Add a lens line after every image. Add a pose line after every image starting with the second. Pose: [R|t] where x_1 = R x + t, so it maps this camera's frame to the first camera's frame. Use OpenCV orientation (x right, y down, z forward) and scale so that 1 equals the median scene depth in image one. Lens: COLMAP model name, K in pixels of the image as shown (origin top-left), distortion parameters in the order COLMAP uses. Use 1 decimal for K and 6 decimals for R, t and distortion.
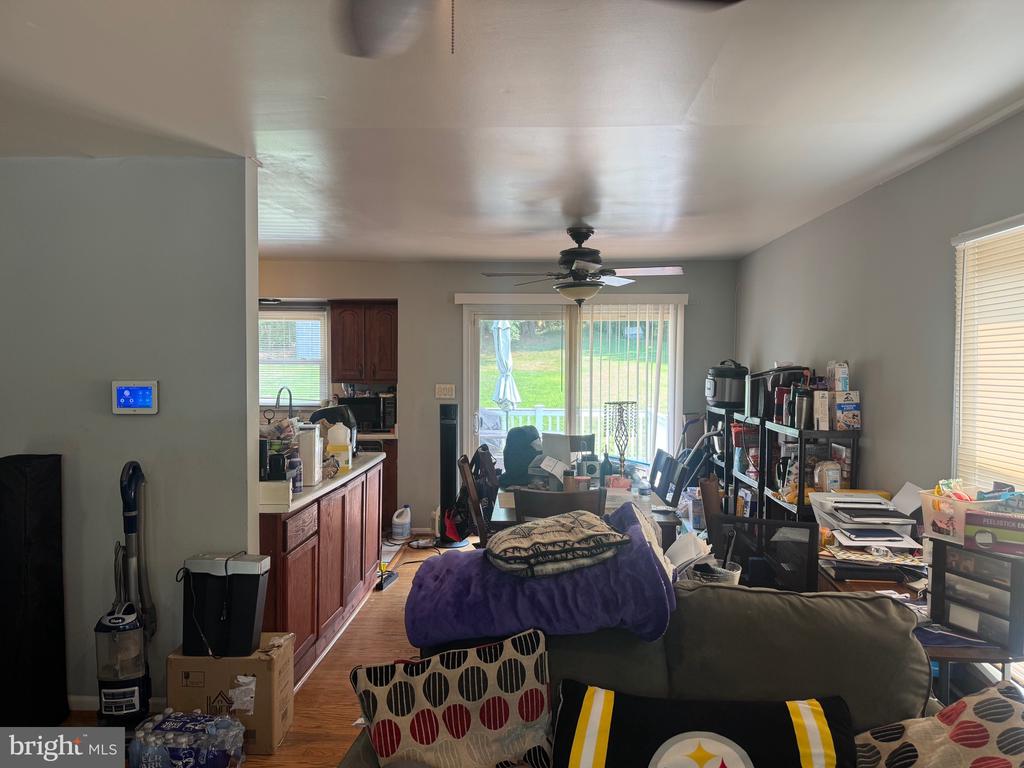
lens RADIAL K [[707.2, 0, 512.0], [0, 707.2, 384.0], [0, 0, 1]] dist [0.053968, -0.058216]
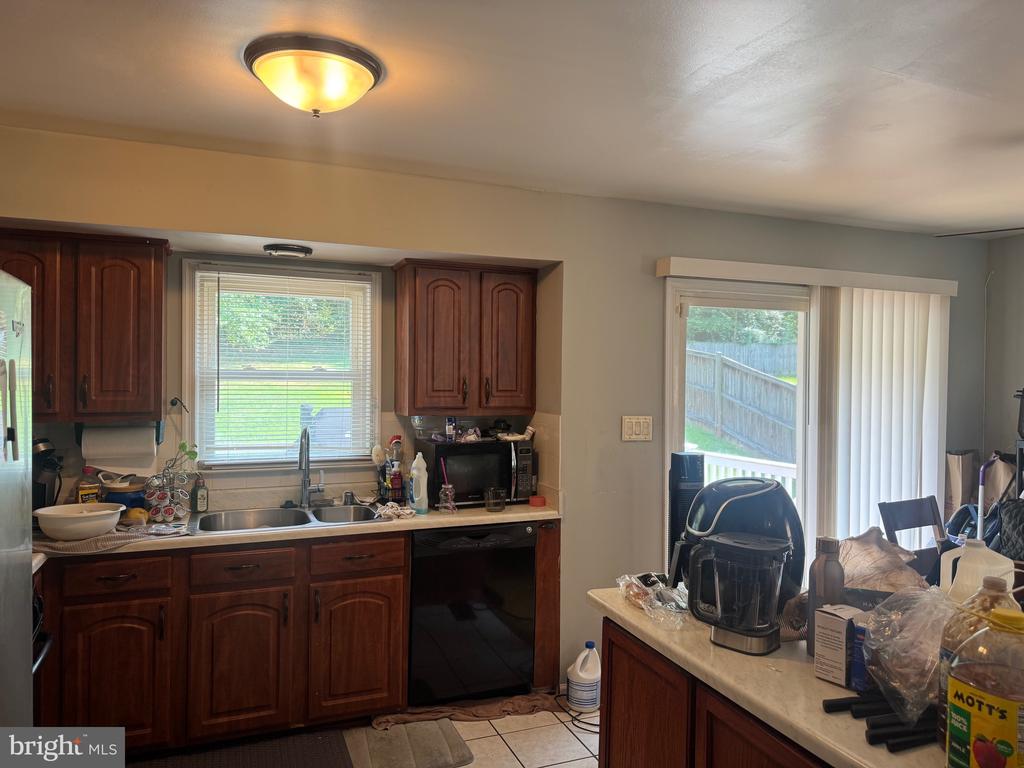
lens RADIAL K [[707.2, 0, 512.0], [0, 707.2, 384.0], [0, 0, 1]] dist [0.053968, -0.058216]
pose [[0.914892, 0.000707, 0.403699, -0.404988], [0.008532, 0.999741, -0.021085, -0.013906], [-0.403609, 0.022735, 0.914649, 0.502548]]
